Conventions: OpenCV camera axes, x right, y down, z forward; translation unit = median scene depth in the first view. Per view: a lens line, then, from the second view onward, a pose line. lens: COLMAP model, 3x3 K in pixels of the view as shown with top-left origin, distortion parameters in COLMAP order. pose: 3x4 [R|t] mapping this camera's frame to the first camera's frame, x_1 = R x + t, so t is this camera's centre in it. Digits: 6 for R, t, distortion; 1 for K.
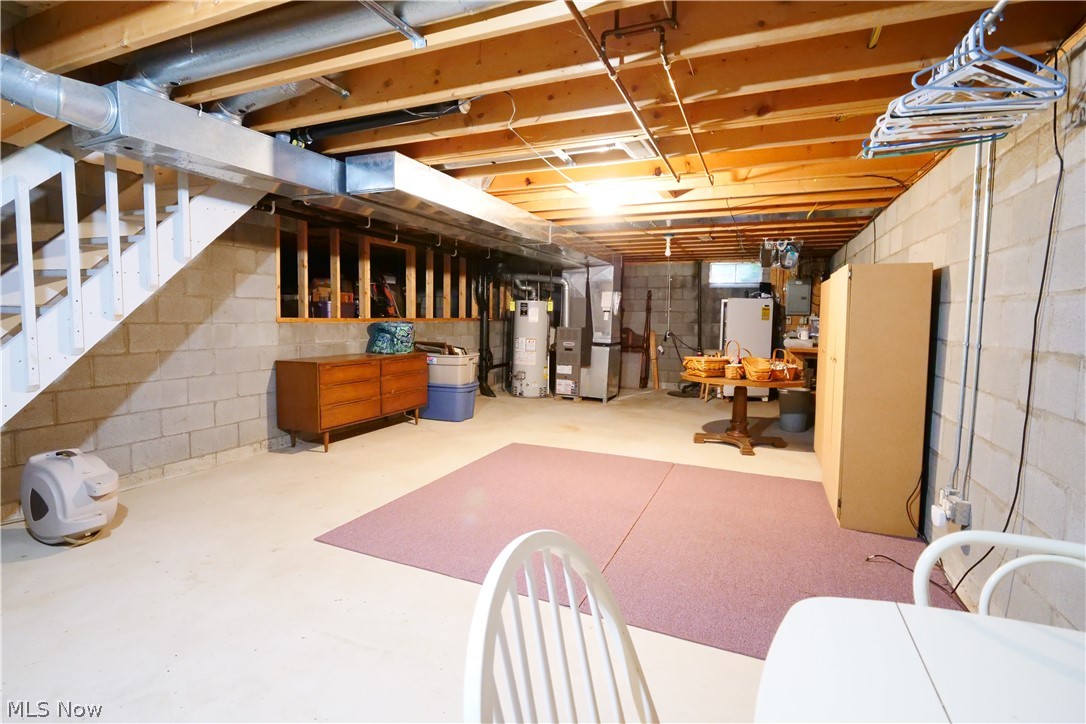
lens RADIAL K [[530.7, 0, 536.1], [0, 530.7, 357.8], [0, 0, 1]] dist [-0.015326, 0.000995]
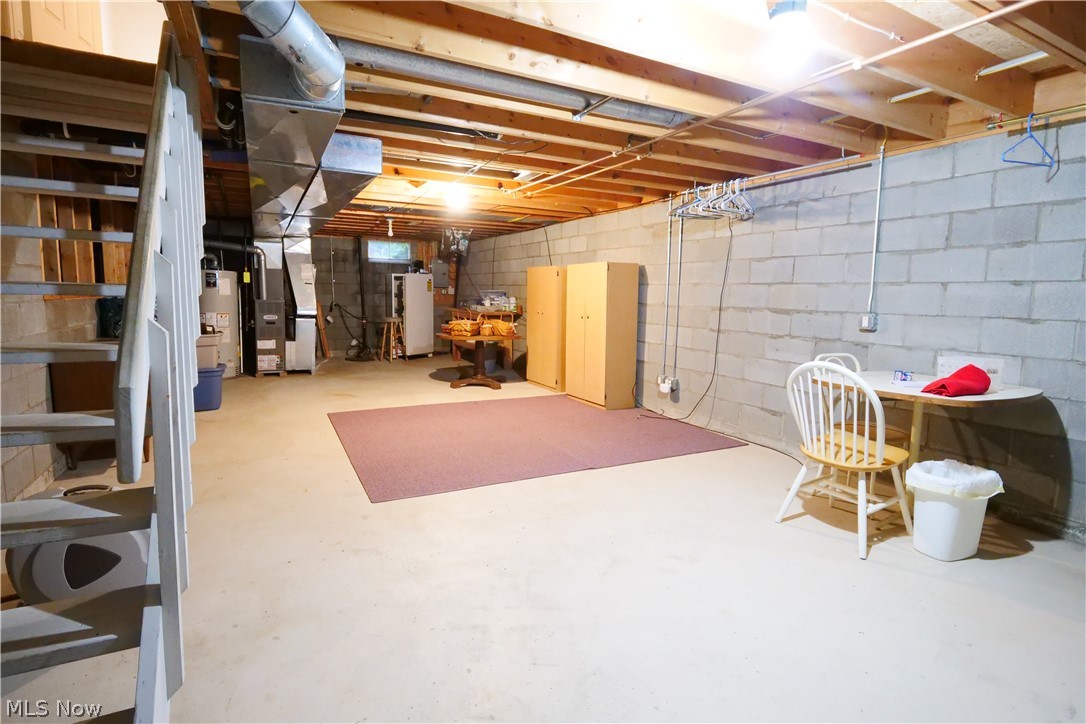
lens RADIAL K [[529.1, 0, 534.9], [0, 529.1, 353.4], [0, 0, 1]] dist [-0.011251, -0.001168]
pose [[0.631914, -0.095222, 0.769167, -0.374825], [0.055639, 0.995437, 0.077523, -0.008708], [-0.773039, -0.006193, 0.634328, 0.024717]]
